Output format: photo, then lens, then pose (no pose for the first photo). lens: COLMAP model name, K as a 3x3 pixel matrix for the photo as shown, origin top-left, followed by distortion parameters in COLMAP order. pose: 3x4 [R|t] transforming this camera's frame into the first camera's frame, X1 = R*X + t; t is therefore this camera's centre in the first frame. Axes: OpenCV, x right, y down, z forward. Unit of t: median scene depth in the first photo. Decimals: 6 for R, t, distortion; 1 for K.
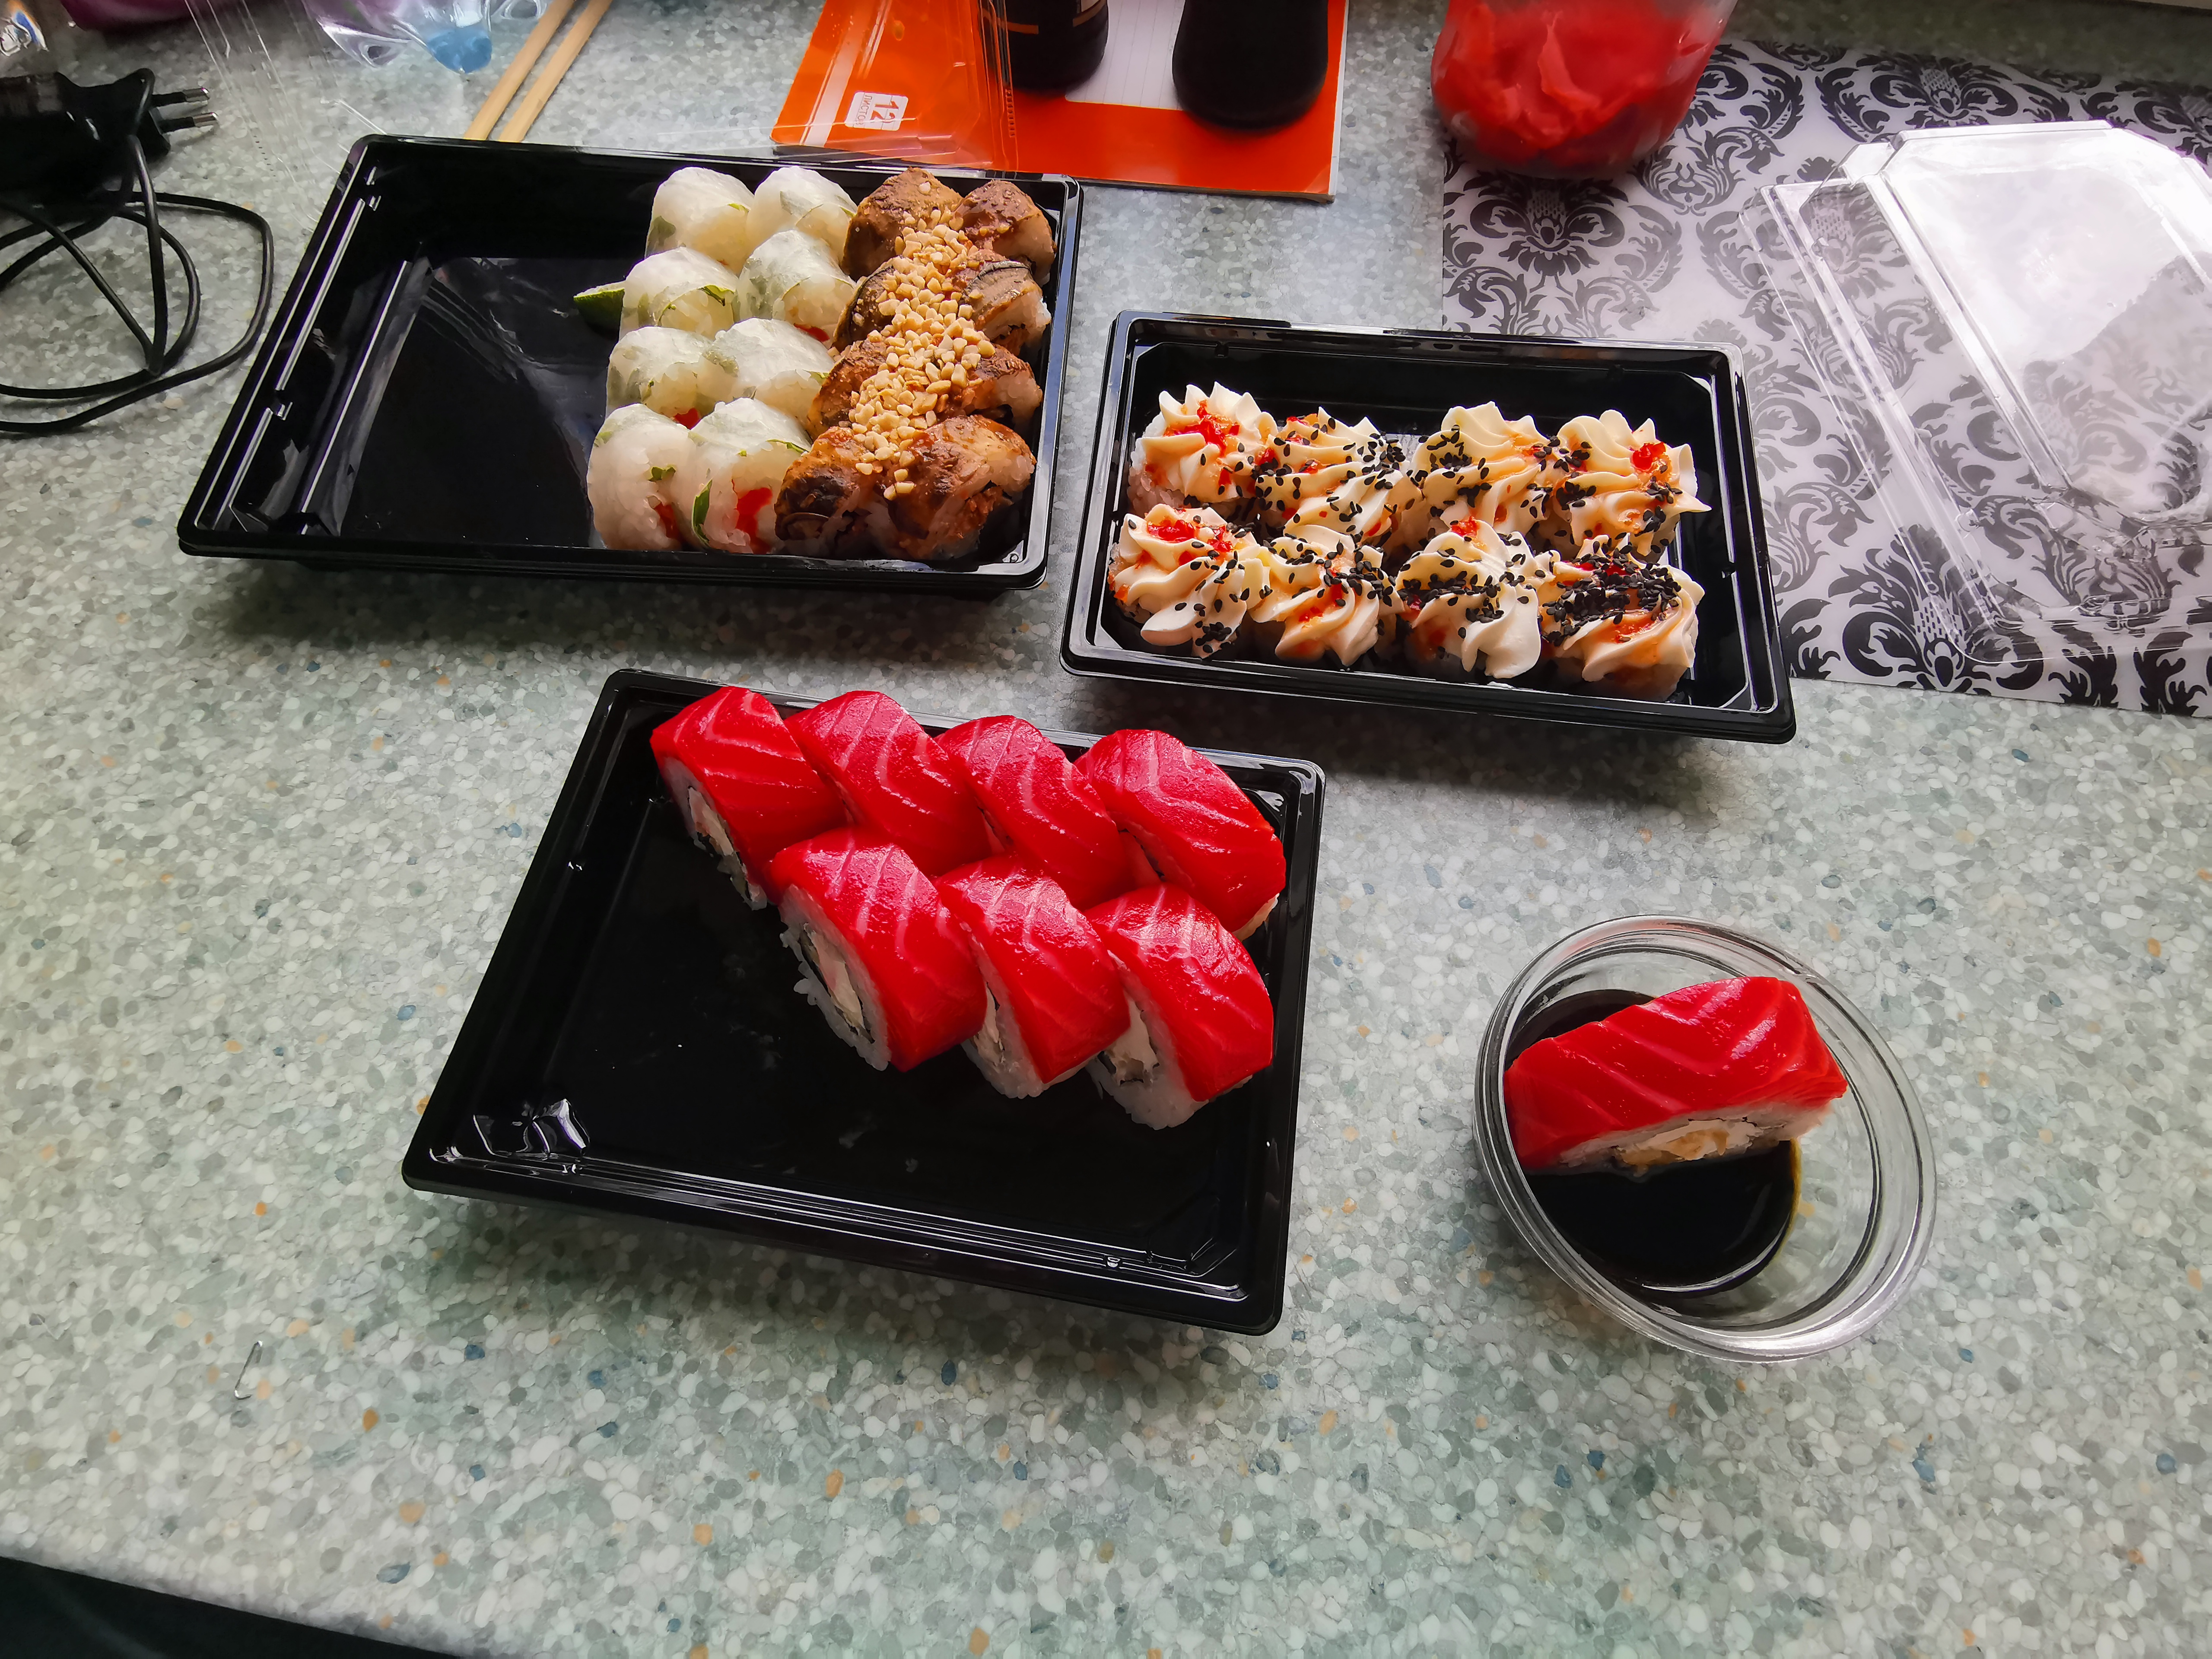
lens RADIAL K [[1111.4, 0, 1098.9], [0, 1111.4, 819.6], [0, 0, 1]] dist [0.054432, -0.036971]
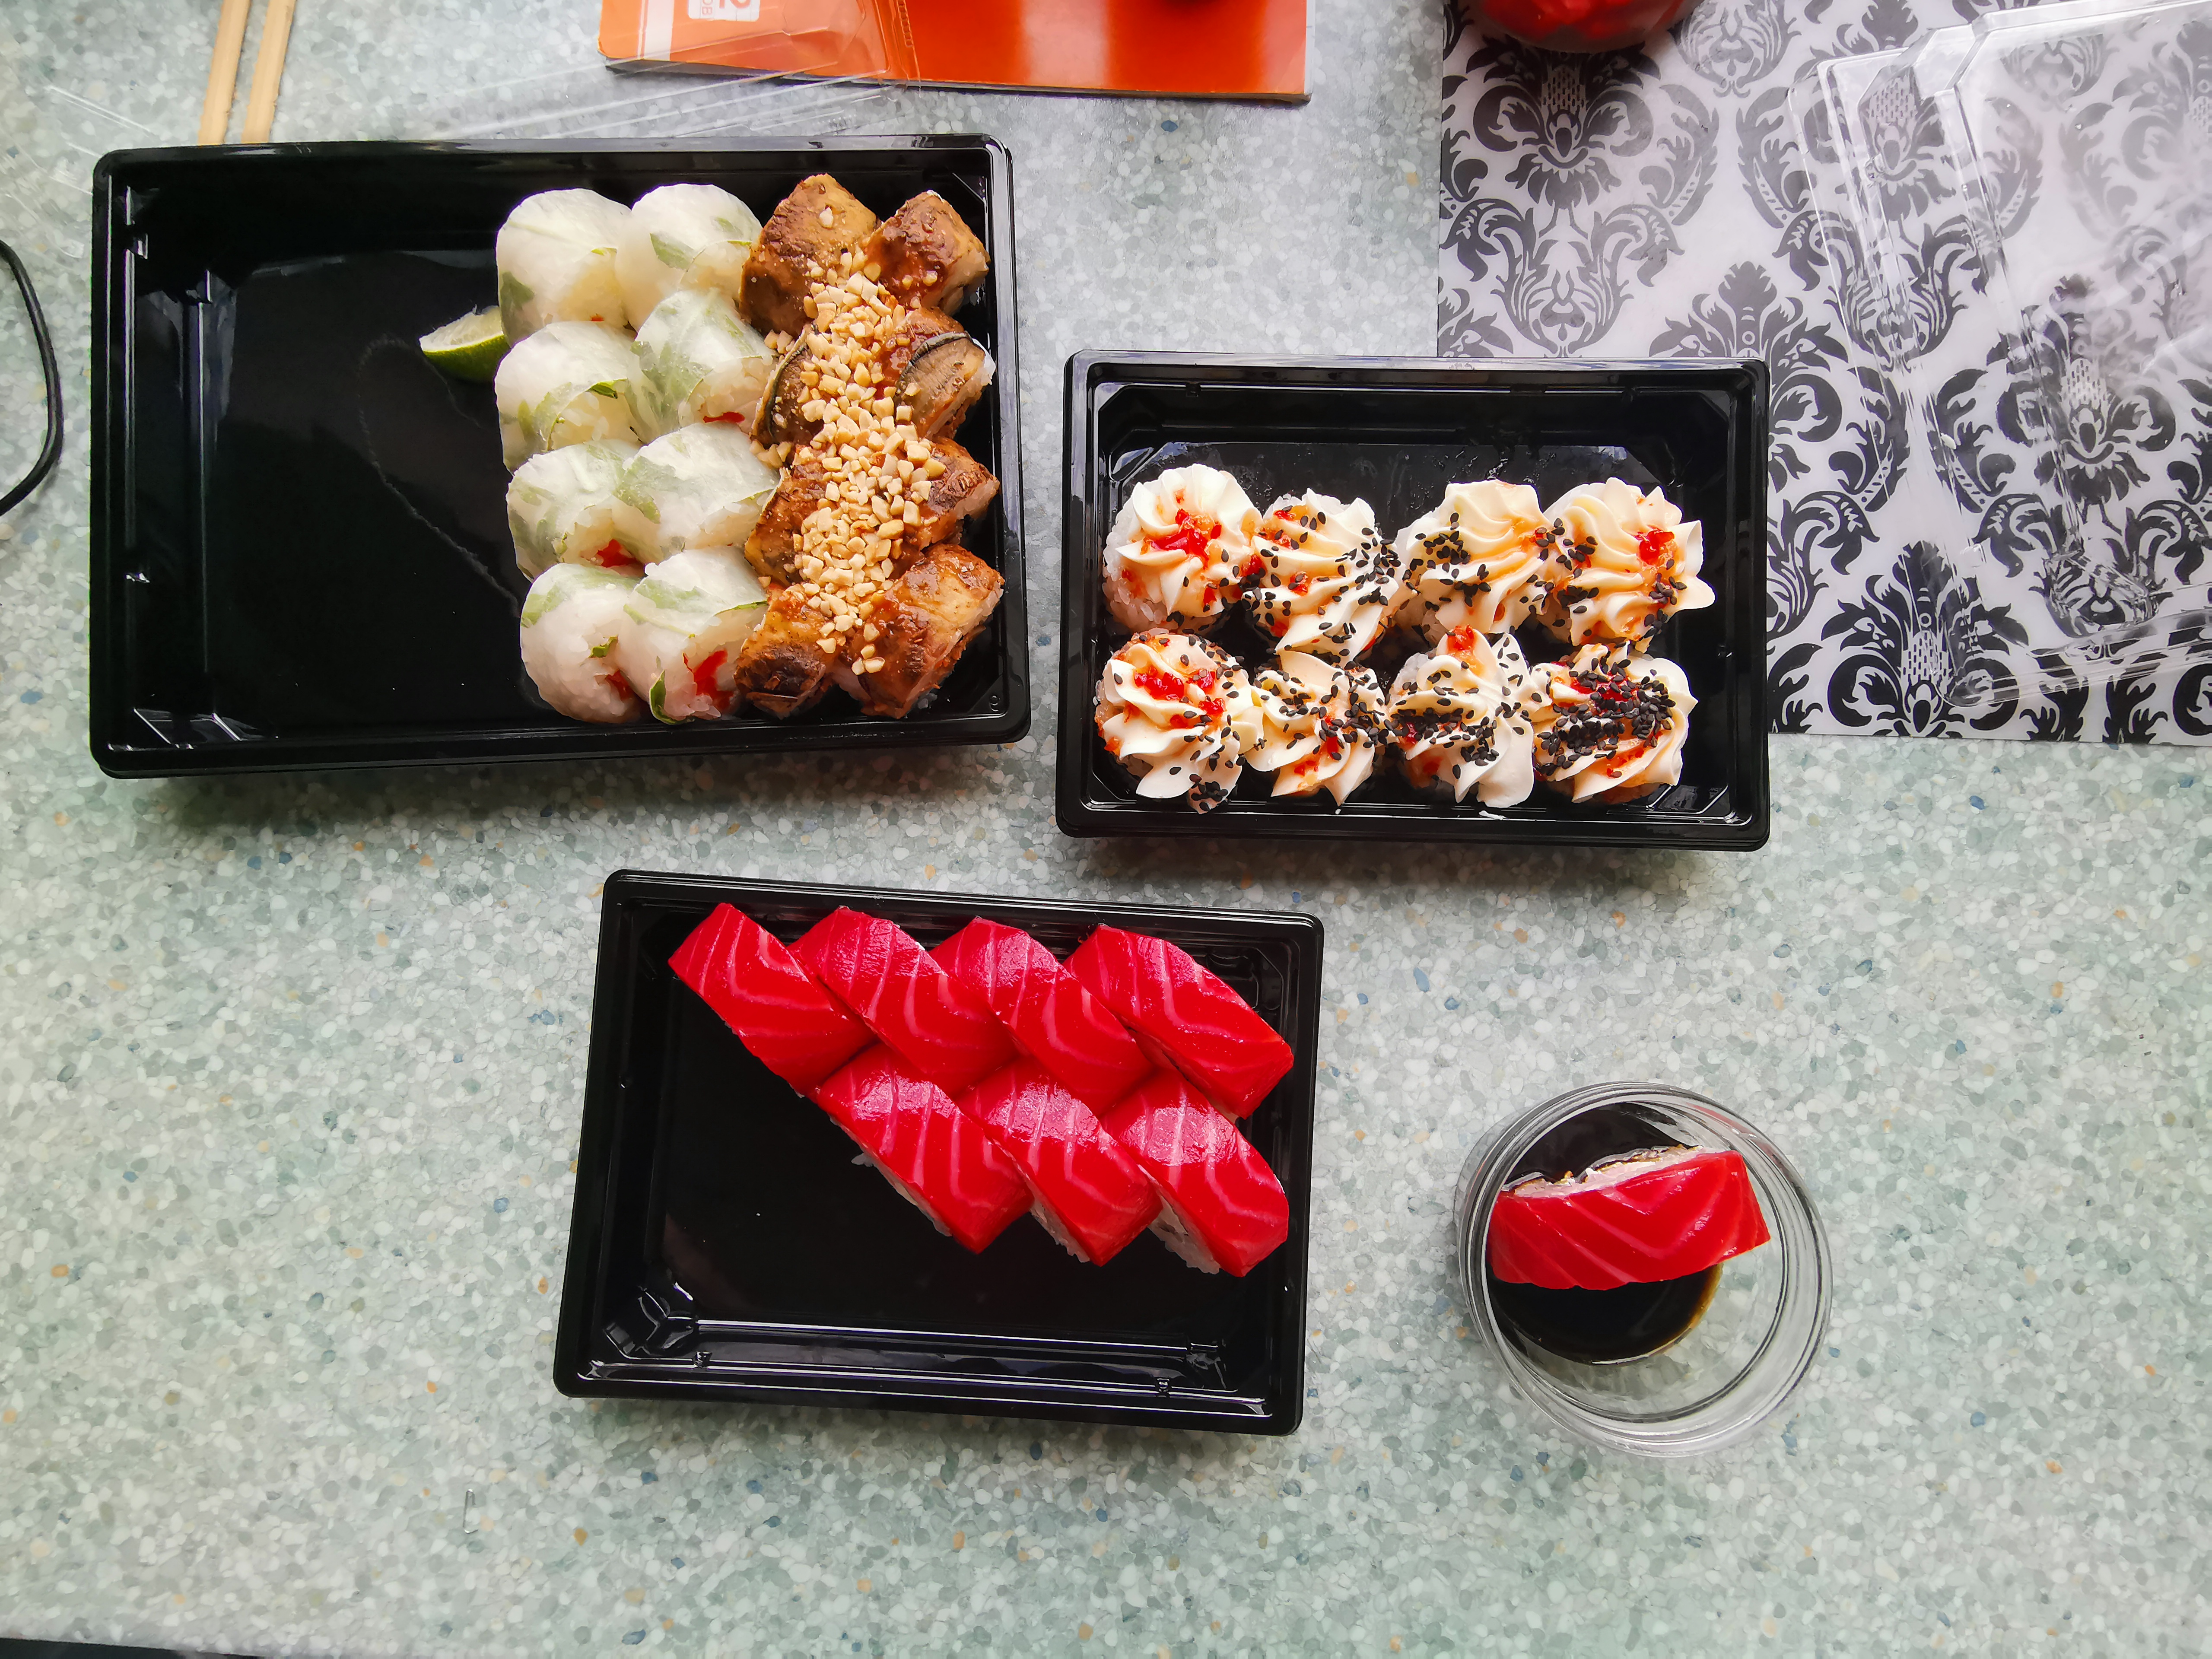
lens RADIAL K [[1111.4, 0, 1098.9], [0, 1111.4, 819.6], [0, 0, 1]] dist [0.054432, -0.036971]
pose [[0.994877, -0.097540, 0.026583, -0.024226], [0.081133, 0.927195, 0.365686, -0.511504], [-0.060317, -0.361656, 0.930358, 0.072449]]
